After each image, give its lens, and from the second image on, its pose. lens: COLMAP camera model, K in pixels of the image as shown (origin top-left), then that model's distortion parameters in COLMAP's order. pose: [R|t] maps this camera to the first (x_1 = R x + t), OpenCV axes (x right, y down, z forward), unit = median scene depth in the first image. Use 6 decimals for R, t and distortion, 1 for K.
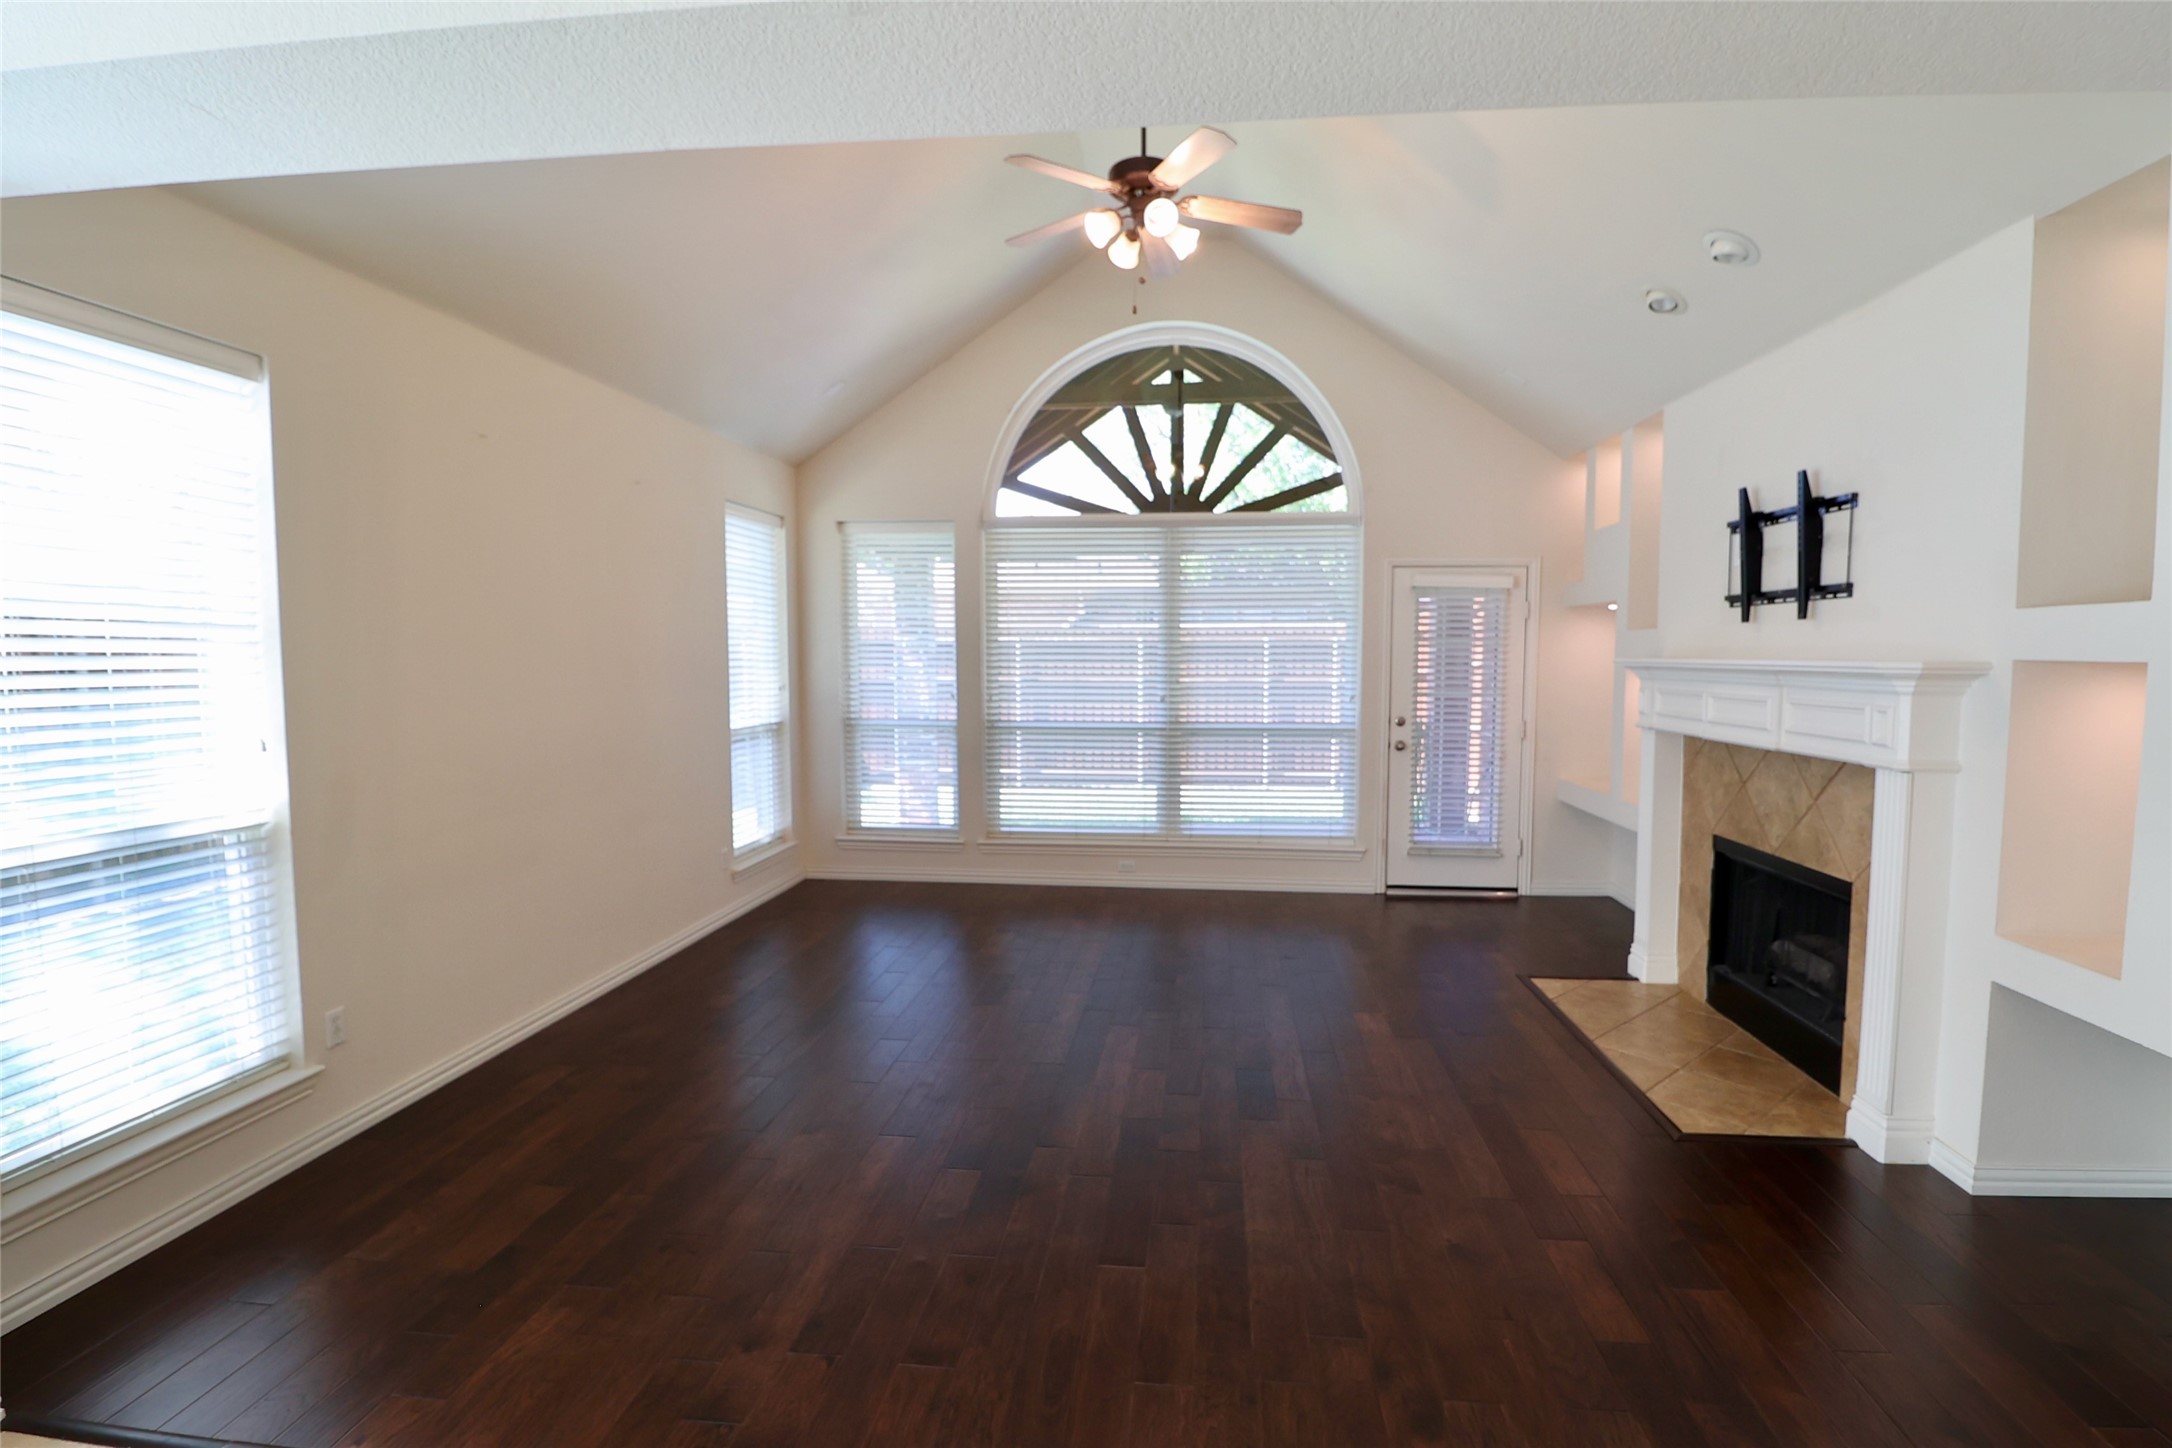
lens RADIAL K [[983.0, 0, 1086.0], [0, 983.0, 724.0], [0, 0, 1]] dist [-0.000187, -0.000094]
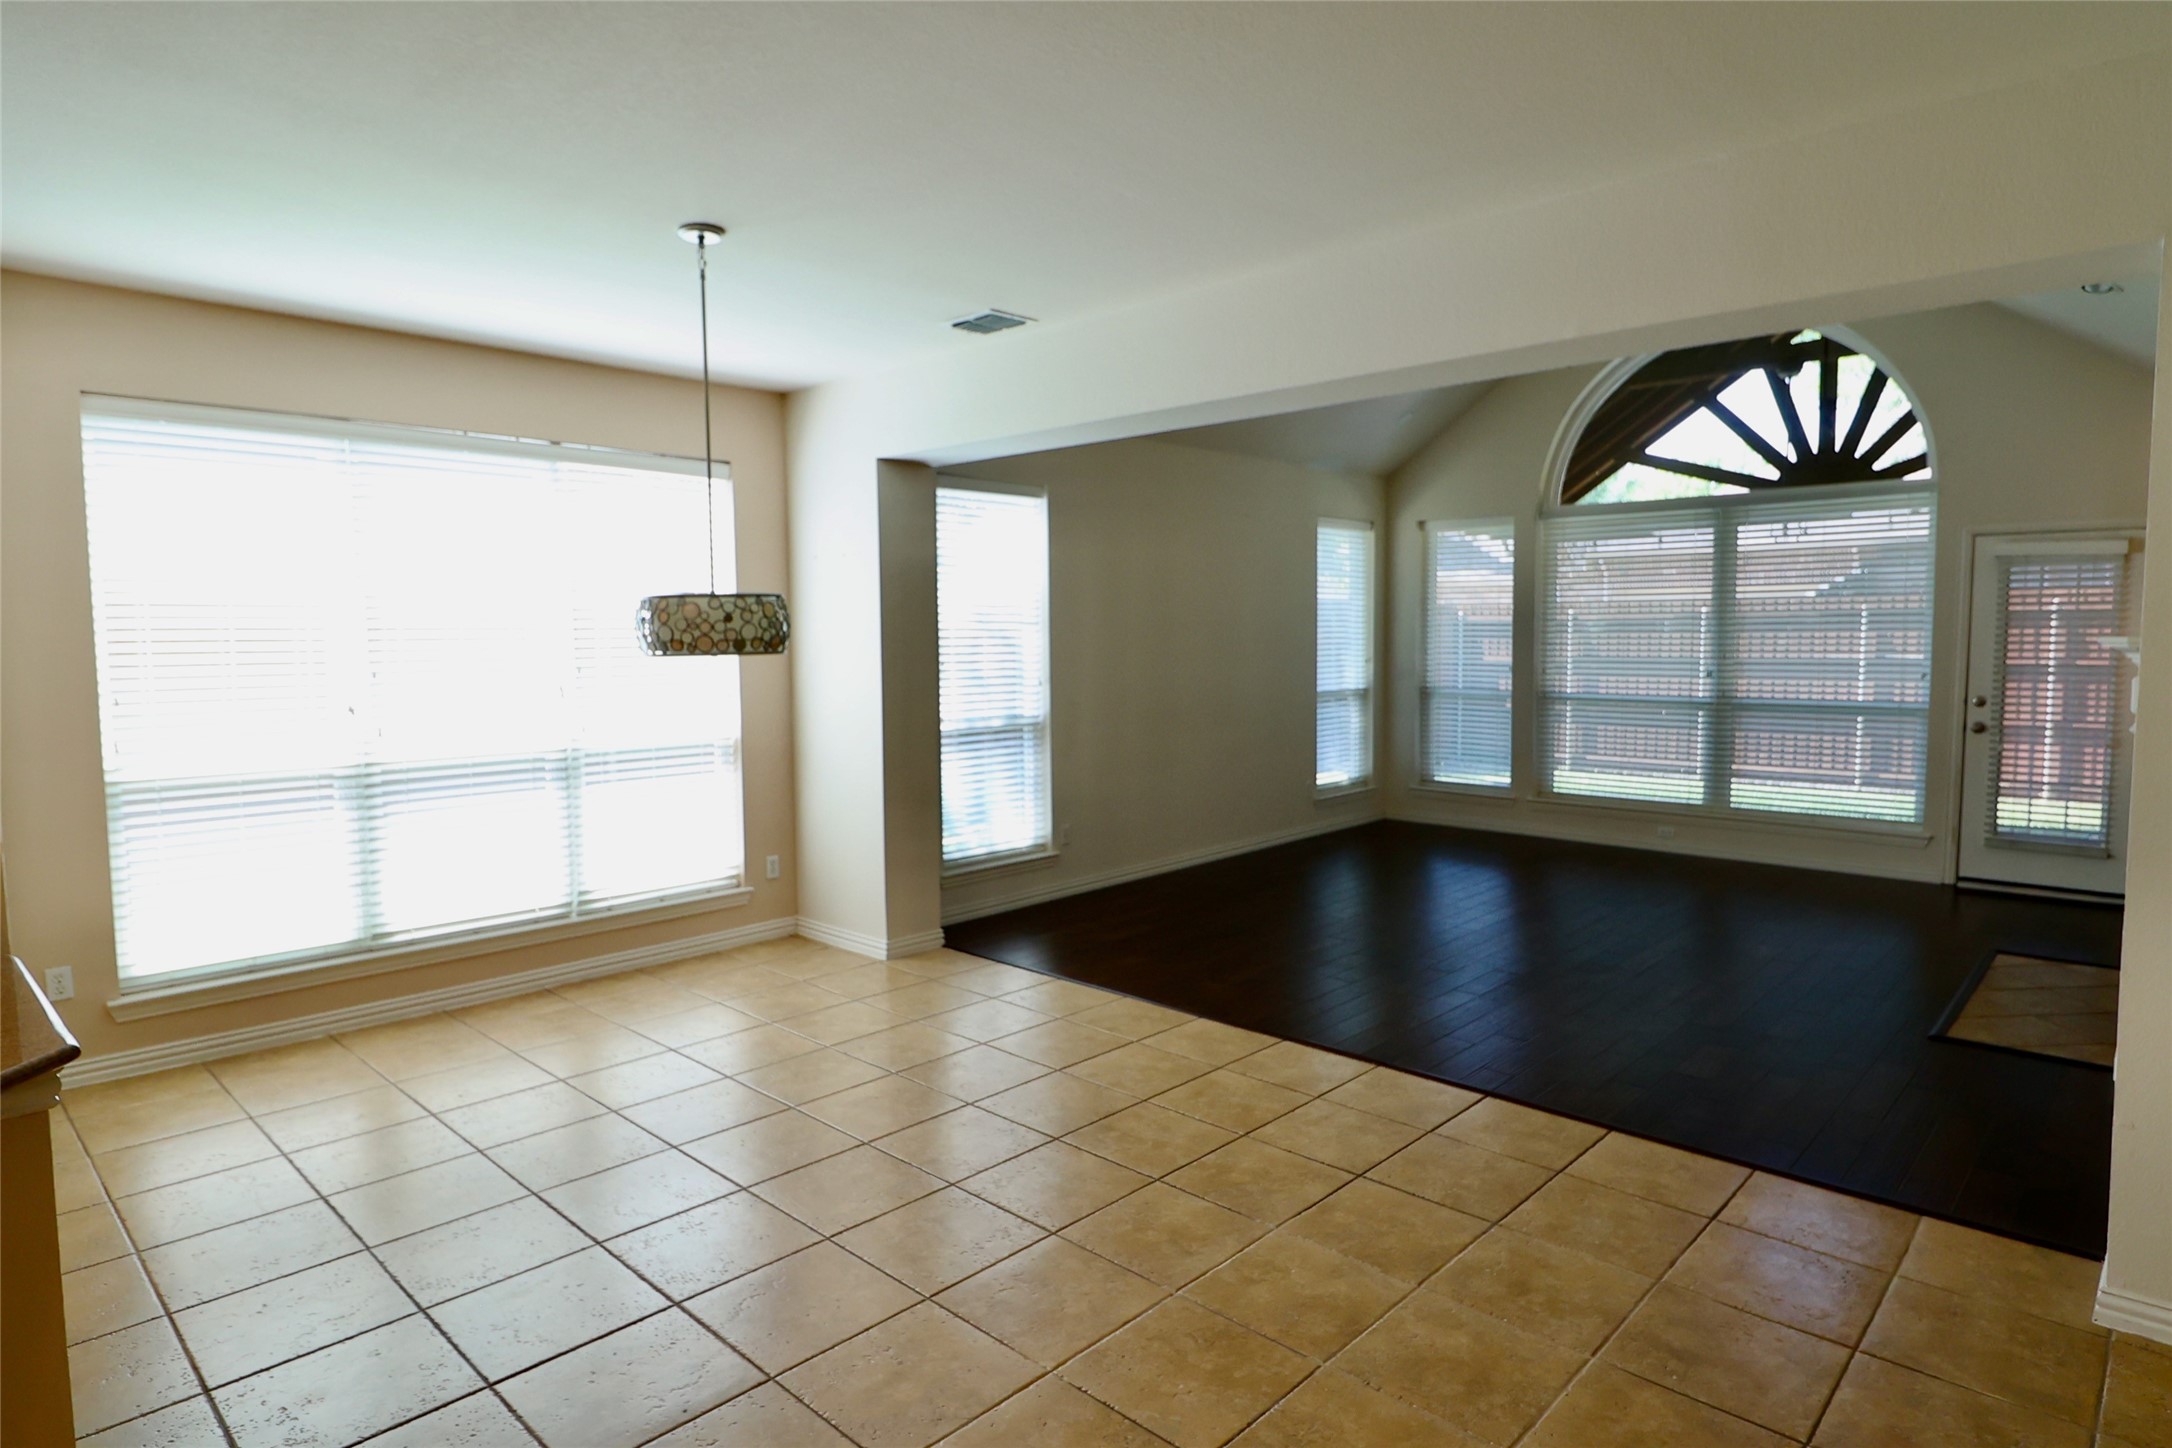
lens RADIAL K [[1193.2, 0, 1086.0], [0, 1193.2, 724.0], [0, 0, 1]] dist [0.001068, -0.000061]
pose [[0.784011, 0.041134, -0.619383, 0.342133], [-0.036713, 0.999128, 0.019882, 0.026222], [0.619660, 0.007152, 0.784838, -0.390454]]
